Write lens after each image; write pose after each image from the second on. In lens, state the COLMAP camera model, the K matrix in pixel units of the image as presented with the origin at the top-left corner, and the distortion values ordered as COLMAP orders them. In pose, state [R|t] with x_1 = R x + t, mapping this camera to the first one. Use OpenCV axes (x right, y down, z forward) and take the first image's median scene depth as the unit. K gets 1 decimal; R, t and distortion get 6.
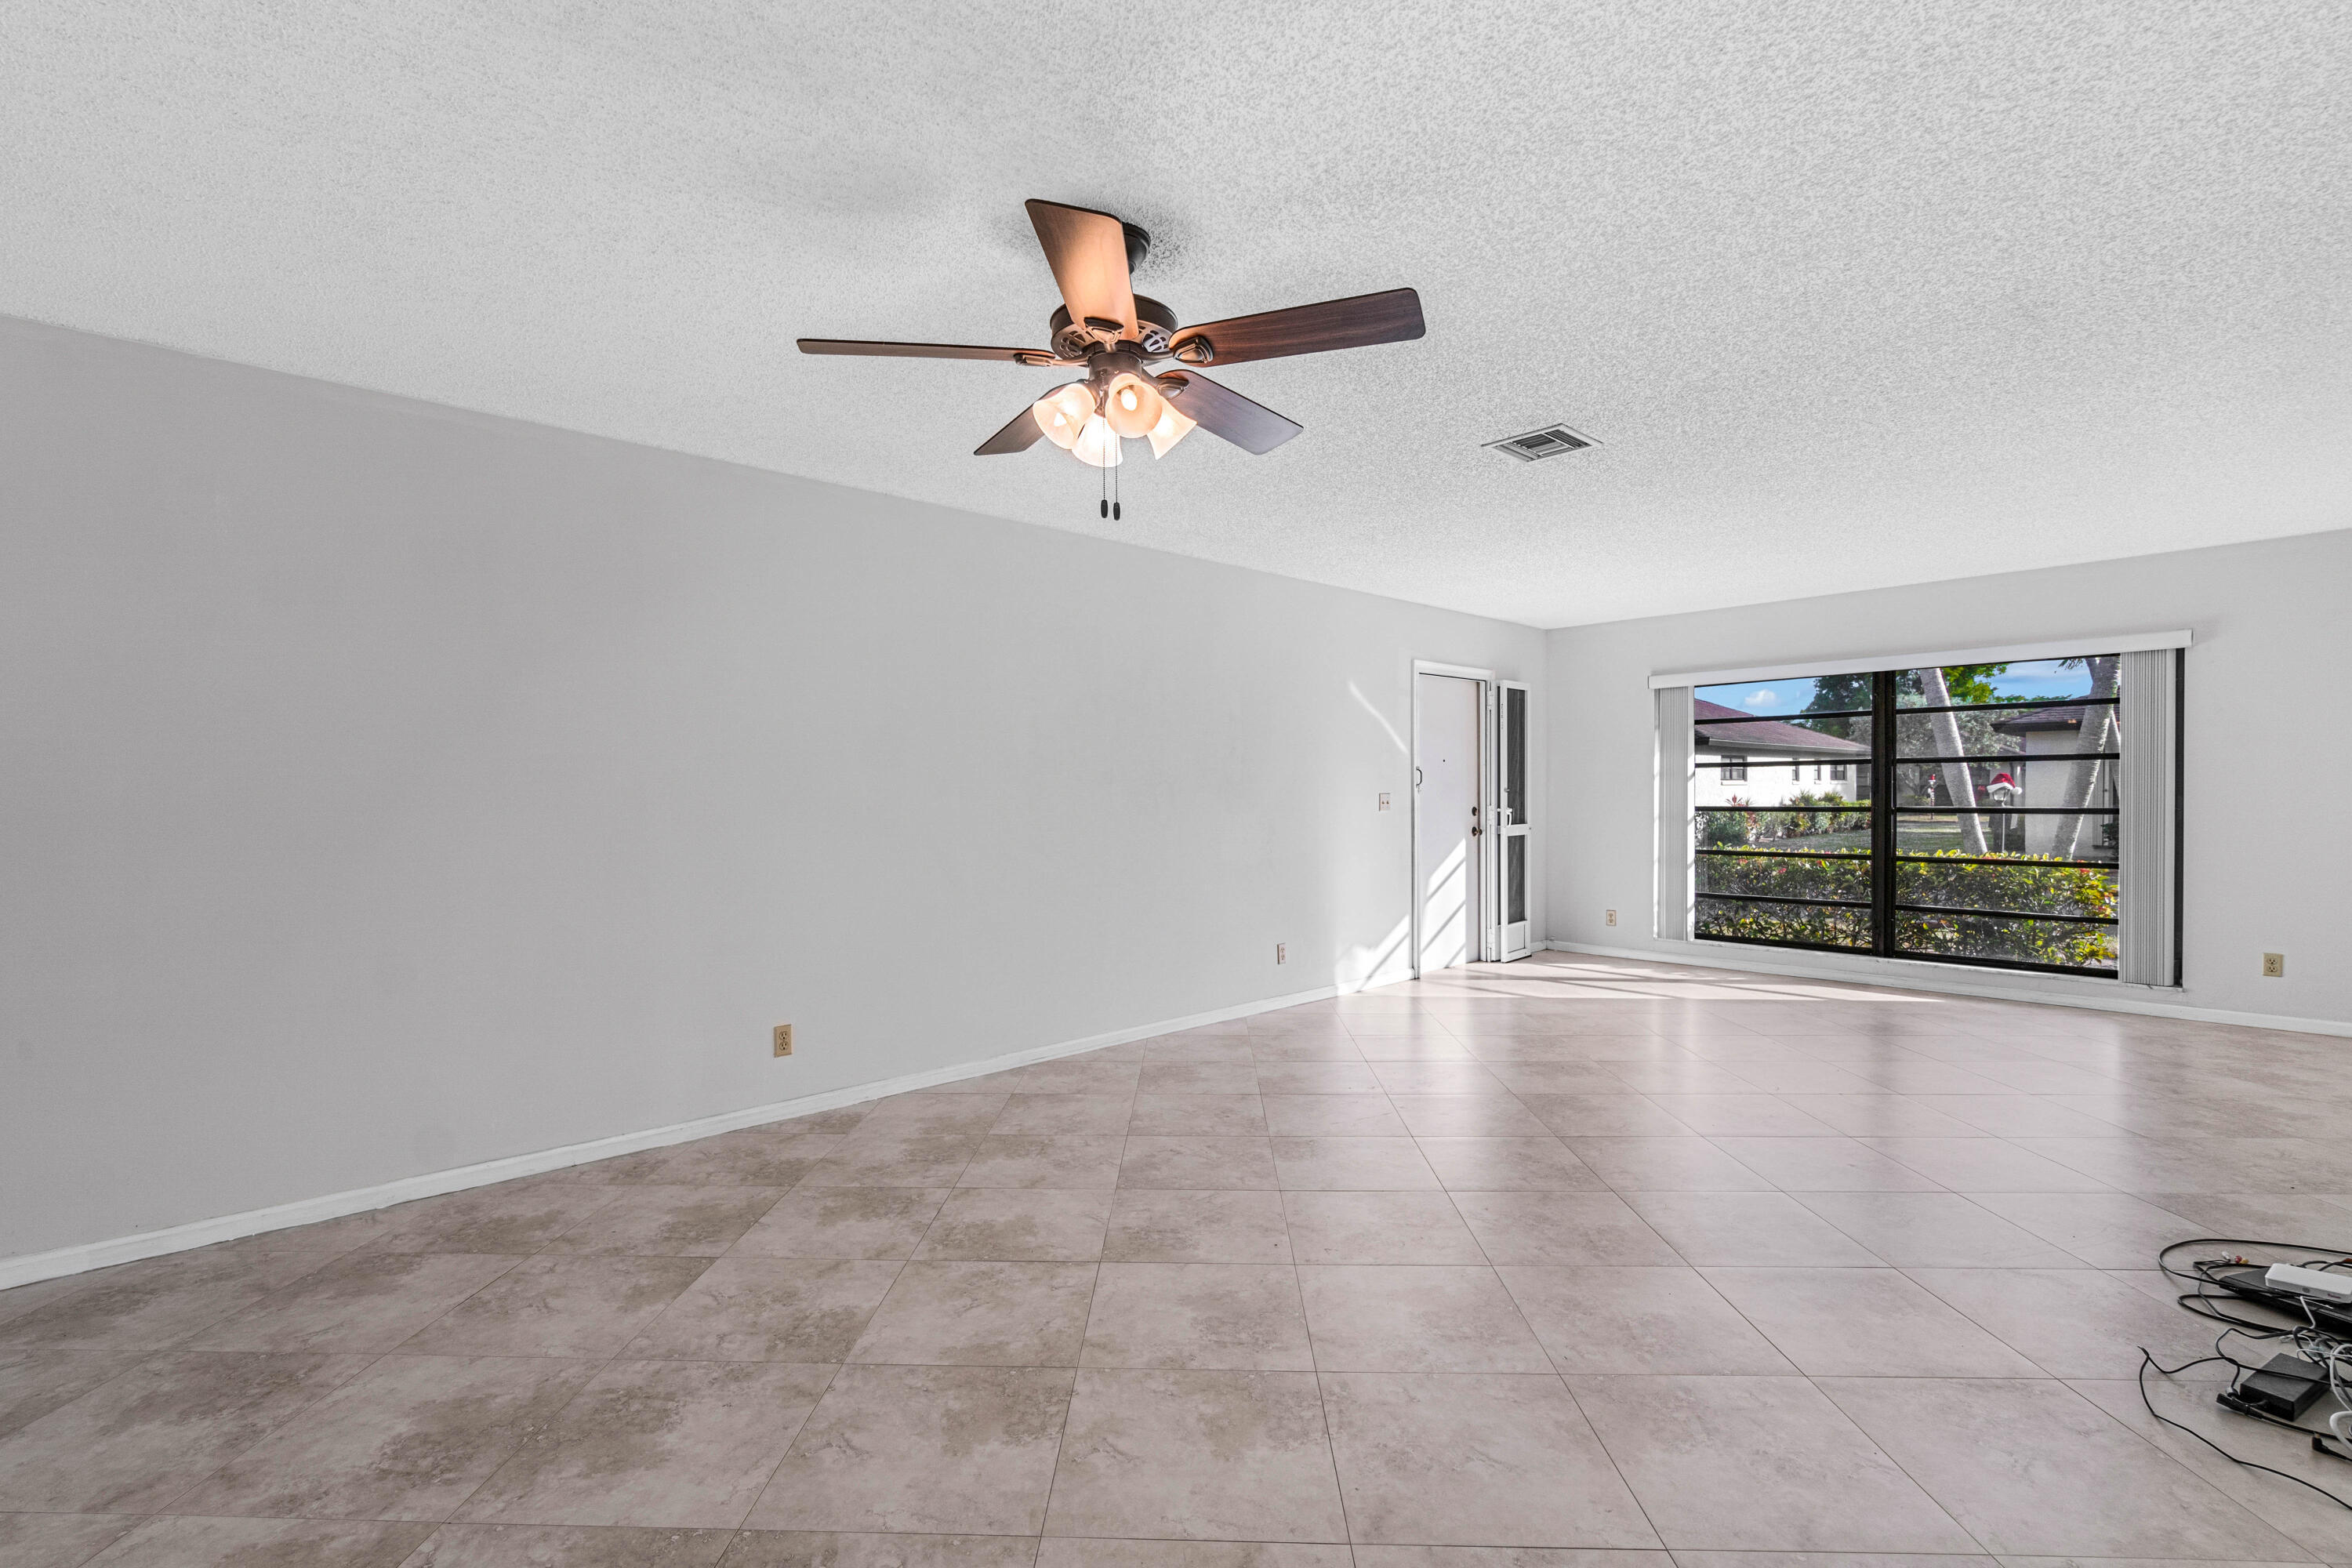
lens RADIAL K [[1020.5, 0, 1154.2], [0, 1020.5, 793.1], [0, 0, 1]] dist [-0.009031, 0.002849]
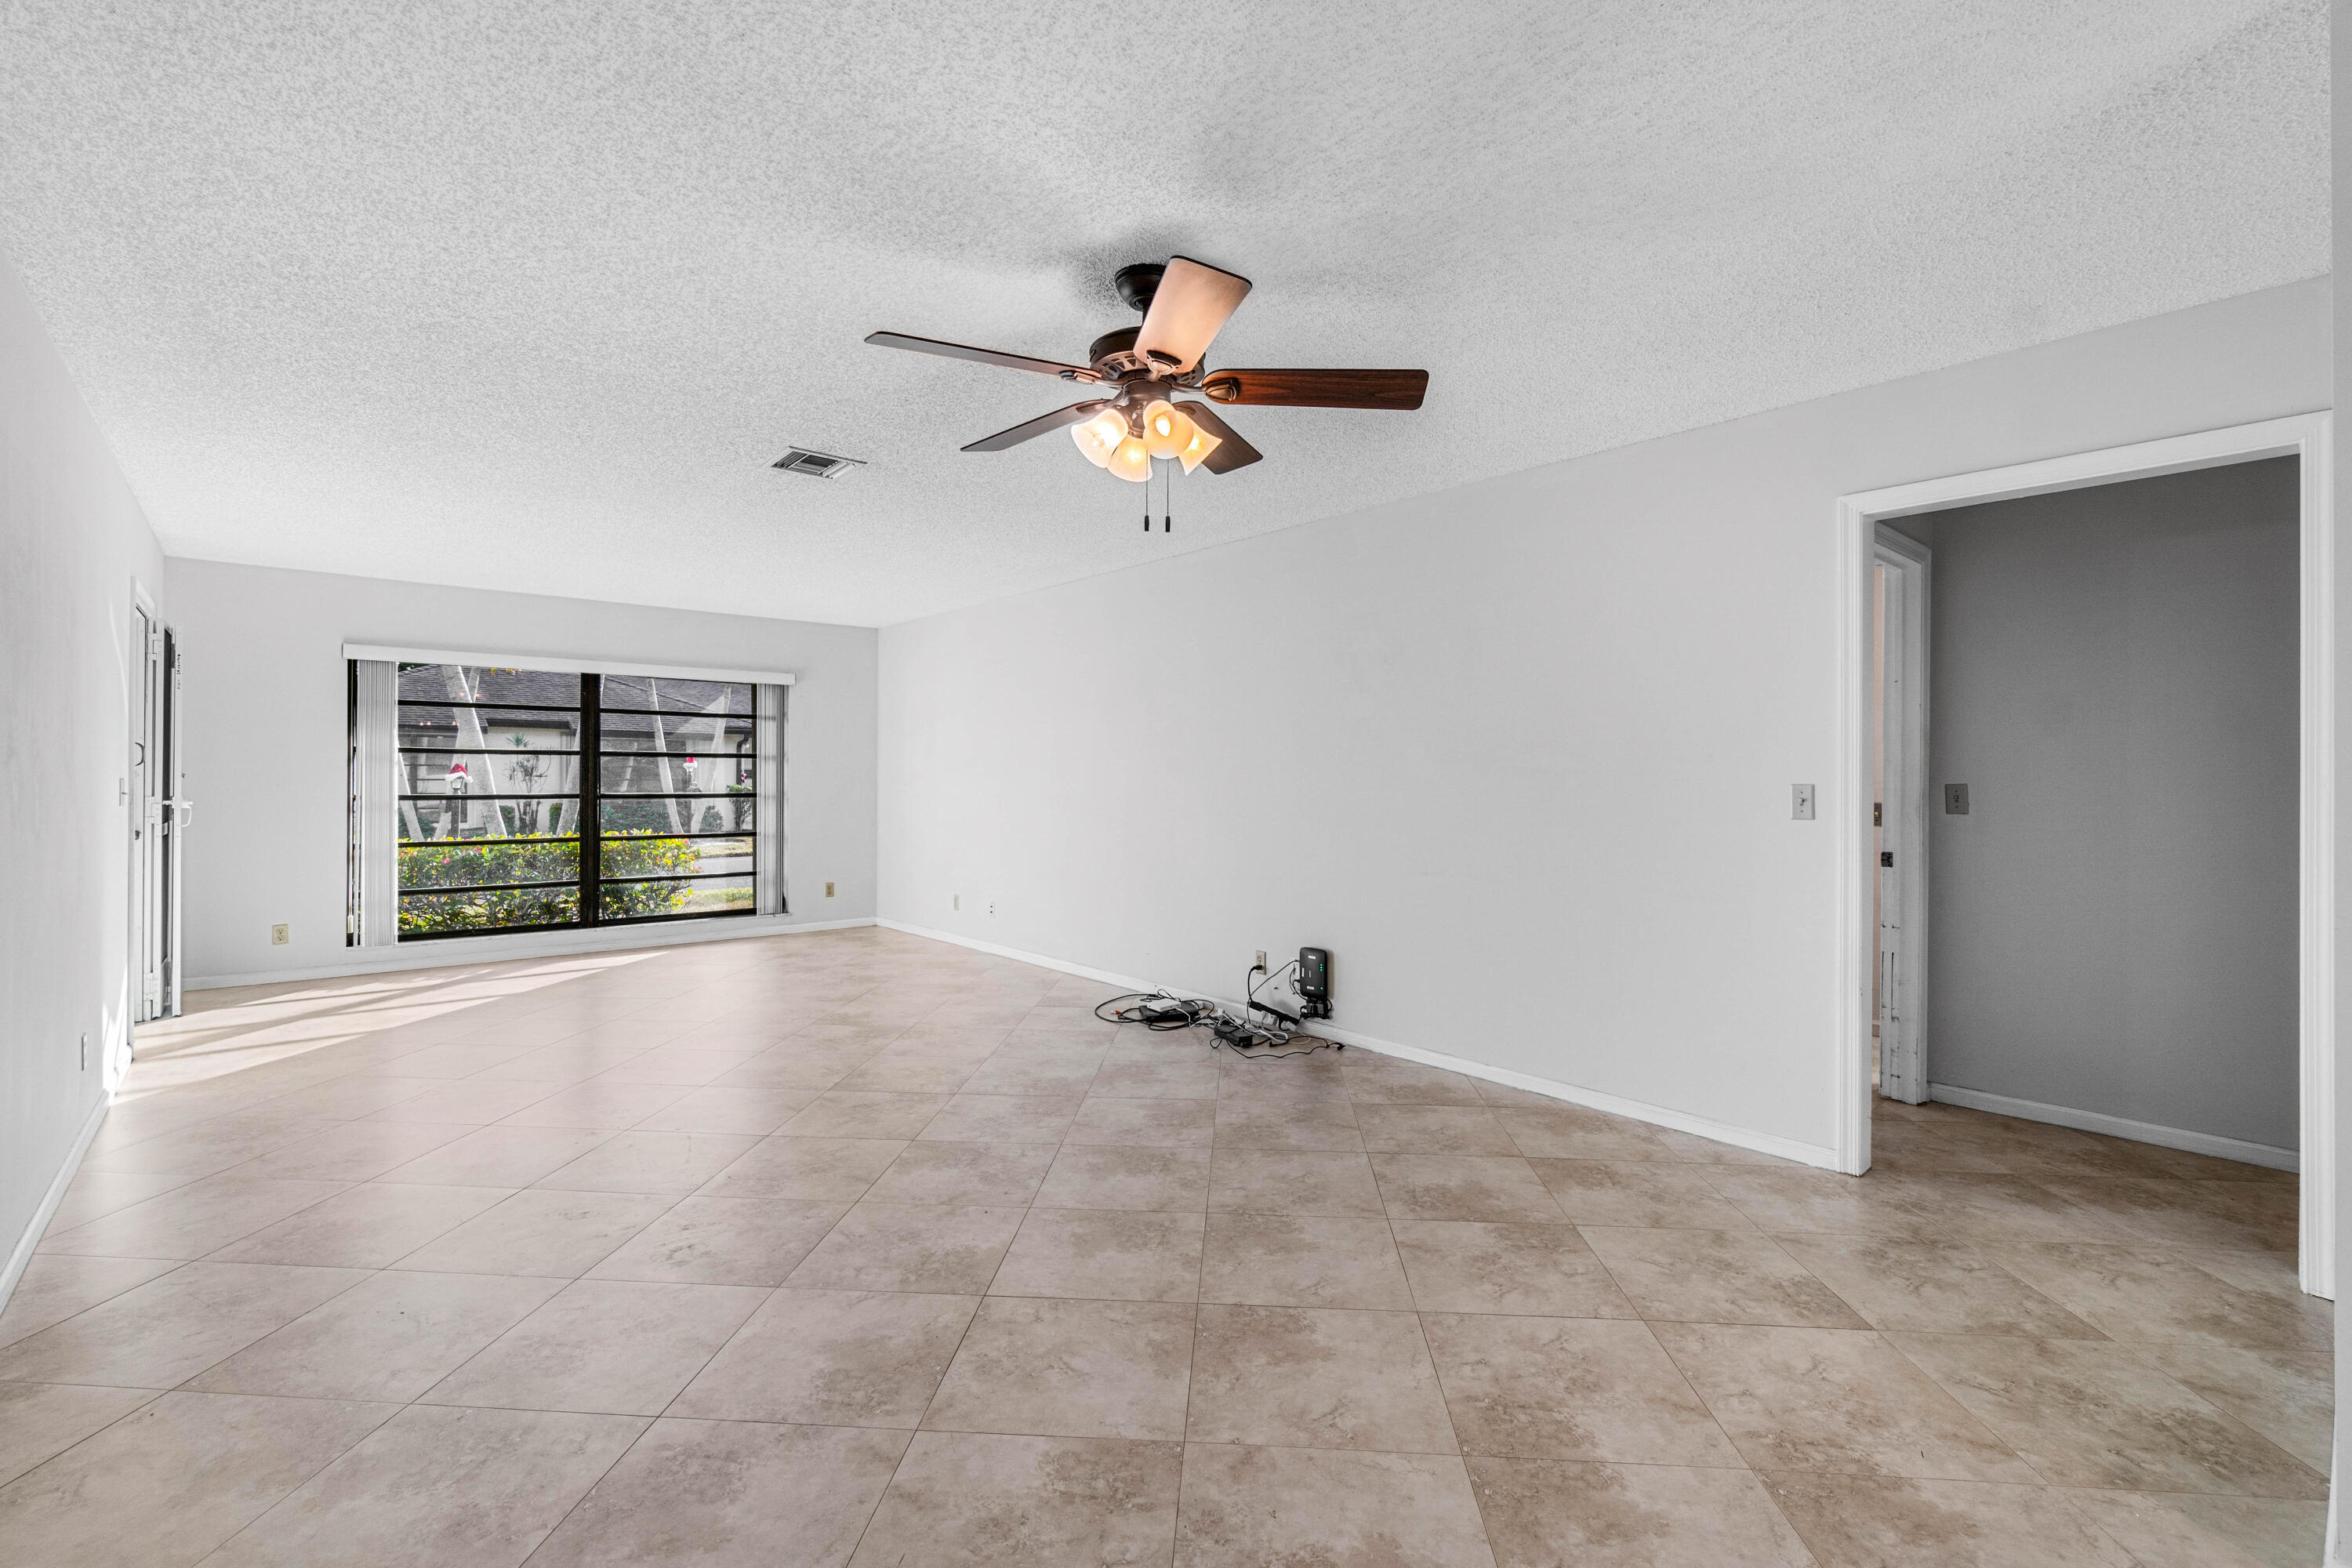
lens RADIAL K [[1020.5, 0, 1153.9], [0, 1020.5, 784.6], [0, 0, 1]] dist [-0.009031, 0.002849]
pose [[0.056157, 0.001075, 0.998421, -0.680283], [-0.004714, 0.999989, -0.000812, 0.002101], [-0.998411, -0.004661, 0.056161, 0.569182]]
